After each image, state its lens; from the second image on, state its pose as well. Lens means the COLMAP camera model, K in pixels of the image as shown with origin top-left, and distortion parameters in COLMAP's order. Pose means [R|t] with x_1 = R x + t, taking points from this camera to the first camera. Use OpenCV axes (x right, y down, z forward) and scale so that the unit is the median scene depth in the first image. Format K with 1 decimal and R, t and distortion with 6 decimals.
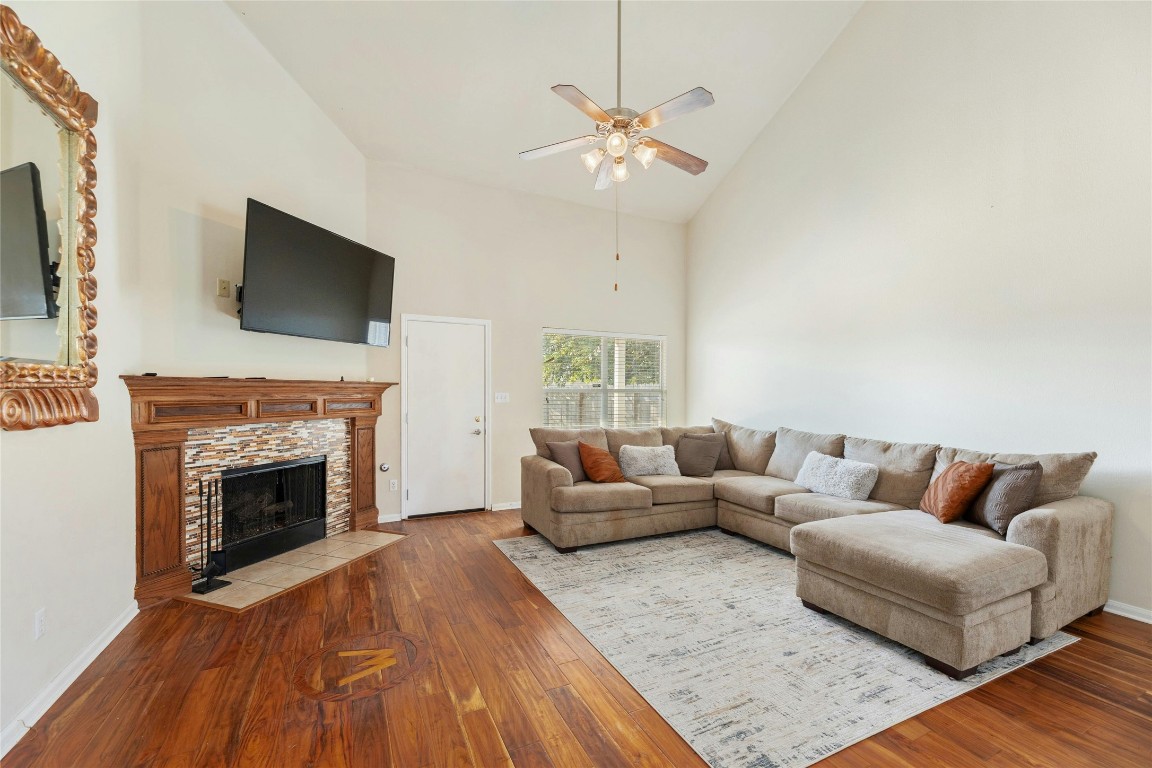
lens RADIAL K [[470.8, 0, 579.0], [0, 470.8, 389.9], [0, 0, 1]] dist [-0.001254, -0.000289]
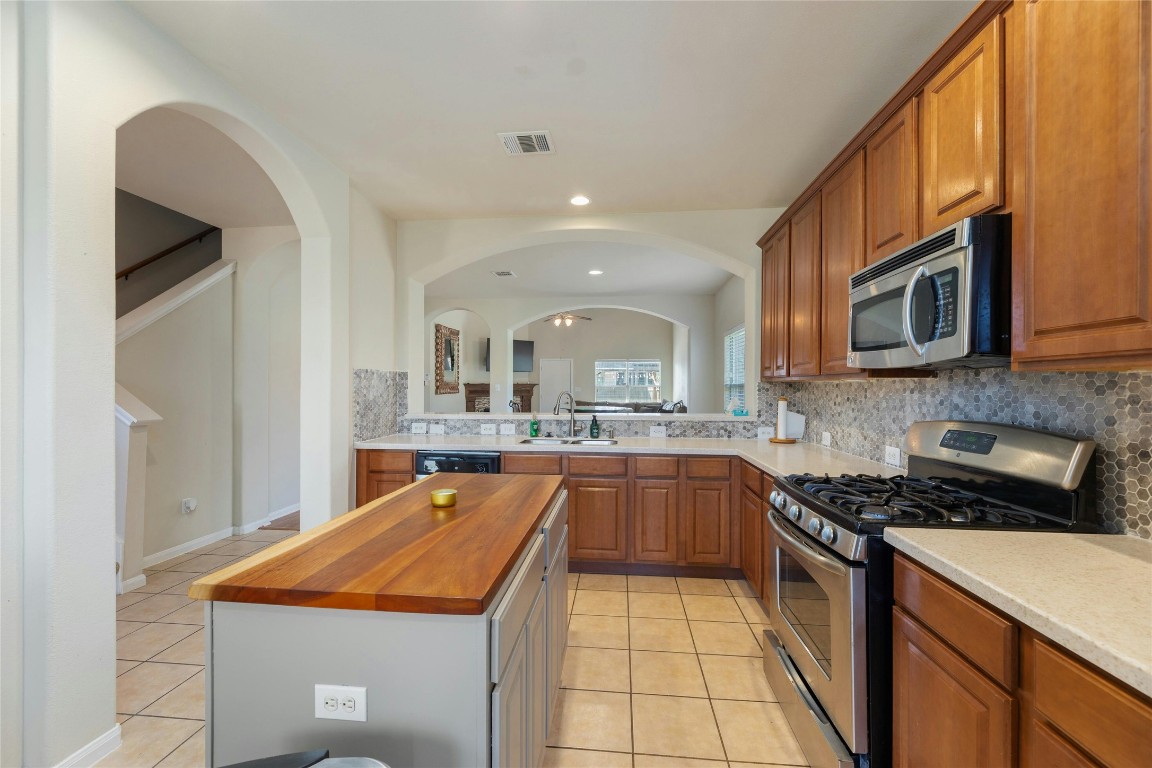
lens RADIAL K [[470.8, 0, 581.4], [0, 470.8, 387.3], [0, 0, 1]] dist [-0.001254, -0.000289]
pose [[0.844931, -0.004175, -0.534859, 0.905136], [0.006848, 0.999972, 0.003013, -0.000395], [0.534832, -0.006208, 0.844936, -0.834995]]
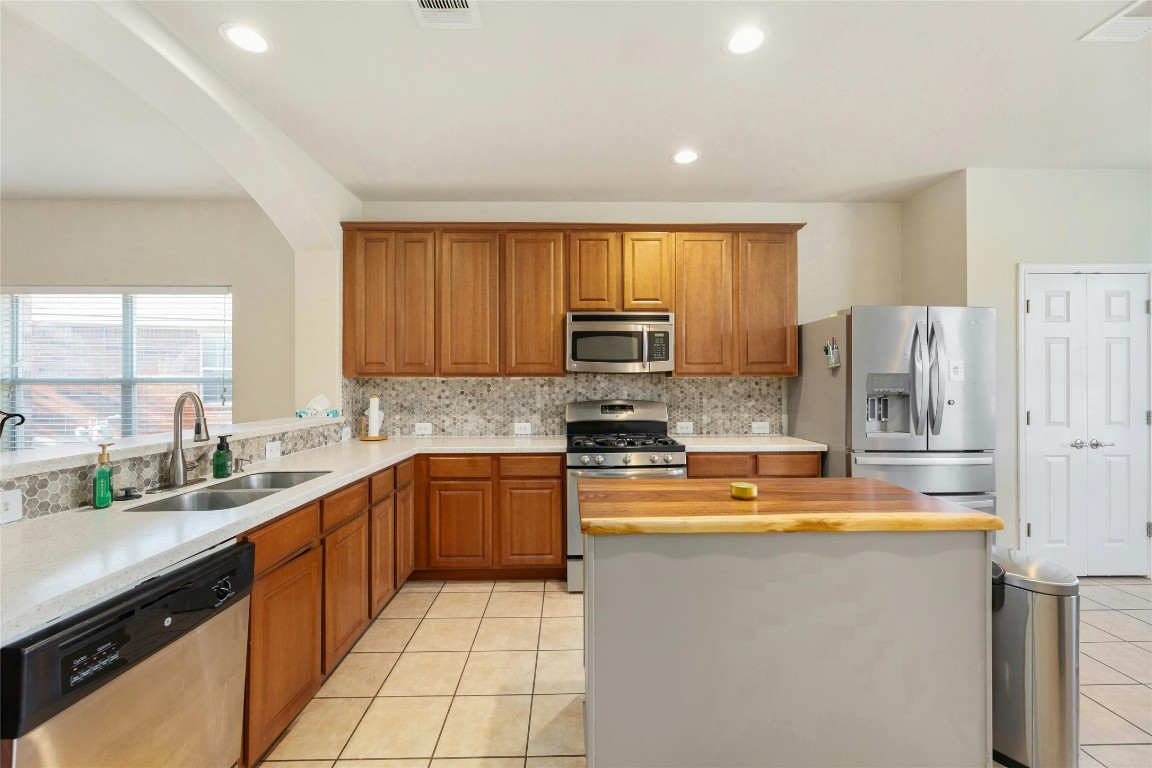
lens RADIAL K [[470.8, 0, 575.4], [0, 470.8, 381.4], [0, 0, 1]] dist [-0.001254, -0.000289]
pose [[0.430341, -0.001336, 0.902665, 0.381140], [-0.001735, 0.999996, 0.002307, -0.001451], [-0.902665, -0.002559, 0.430337, -0.671124]]
